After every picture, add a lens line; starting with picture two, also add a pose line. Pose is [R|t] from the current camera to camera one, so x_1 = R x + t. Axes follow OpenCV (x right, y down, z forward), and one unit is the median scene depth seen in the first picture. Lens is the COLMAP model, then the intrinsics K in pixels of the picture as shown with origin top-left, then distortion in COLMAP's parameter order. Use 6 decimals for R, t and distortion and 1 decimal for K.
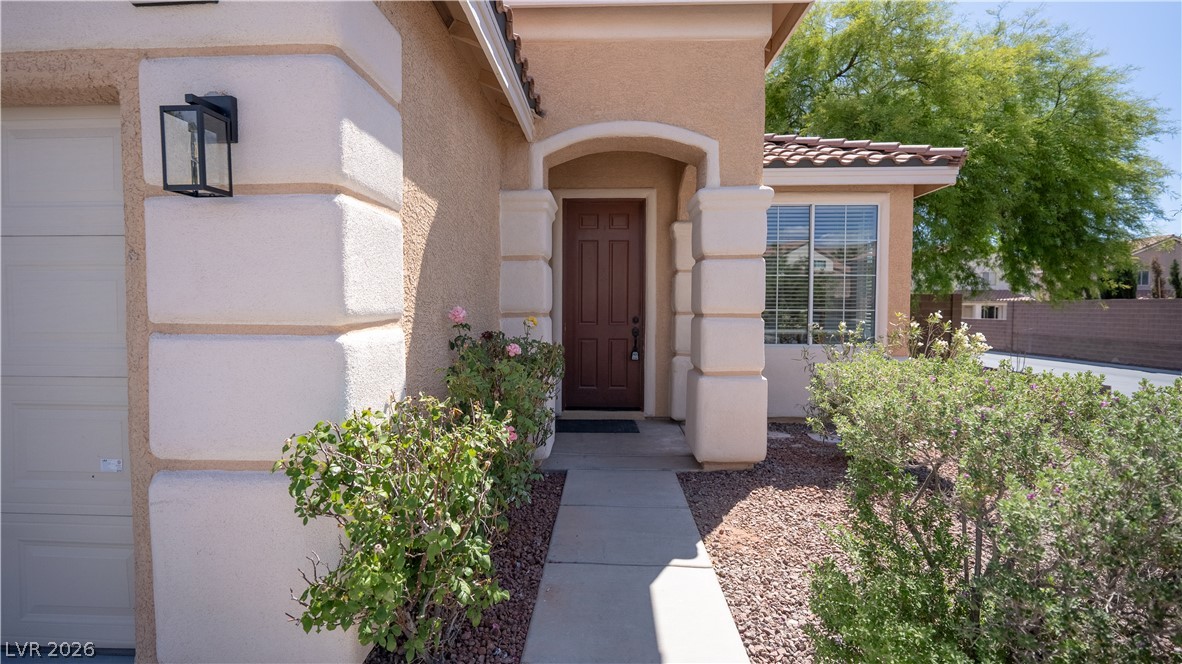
lens RADIAL K [[530.6, 0, 586.1], [0, 530.6, 328.5], [0, 0, 1]] dist [-0.005752, 0.000976]
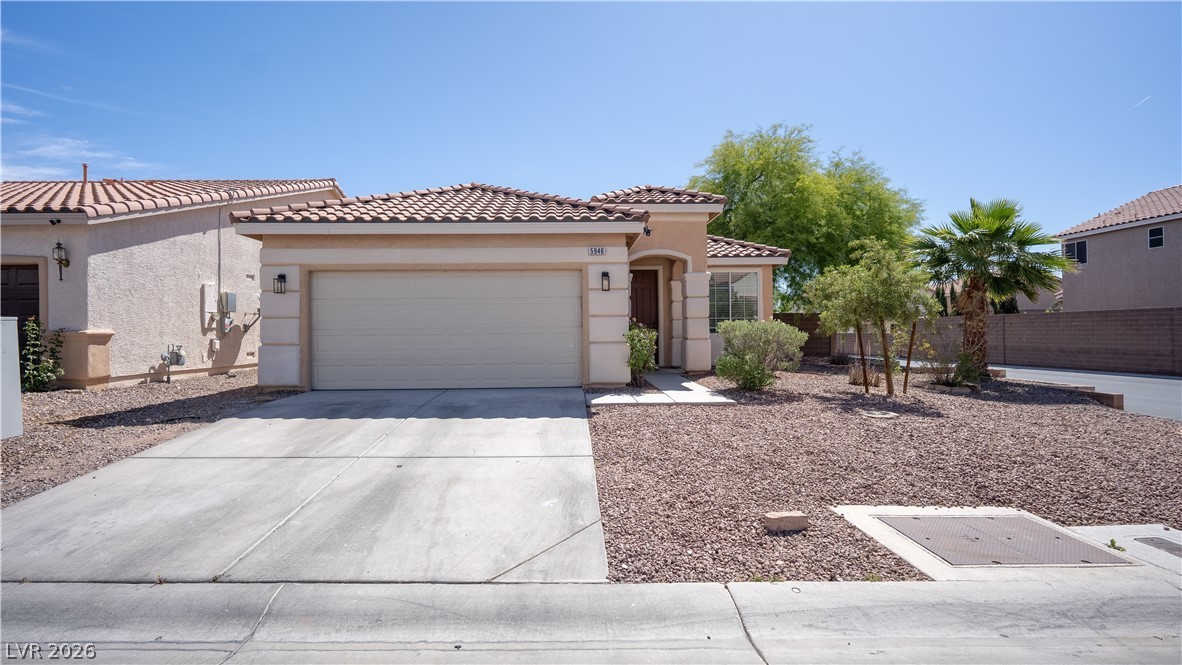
lens RADIAL K [[530.6, 0, 587.0], [0, 530.6, 330.4], [0, 0, 1]] dist [-0.005752, 0.000976]
pose [[0.997026, -0.013557, 0.075865, -0.393925], [0.017053, 0.998813, -0.045629, 0.121110], [-0.075157, 0.046787, 0.996074, -1.316916]]
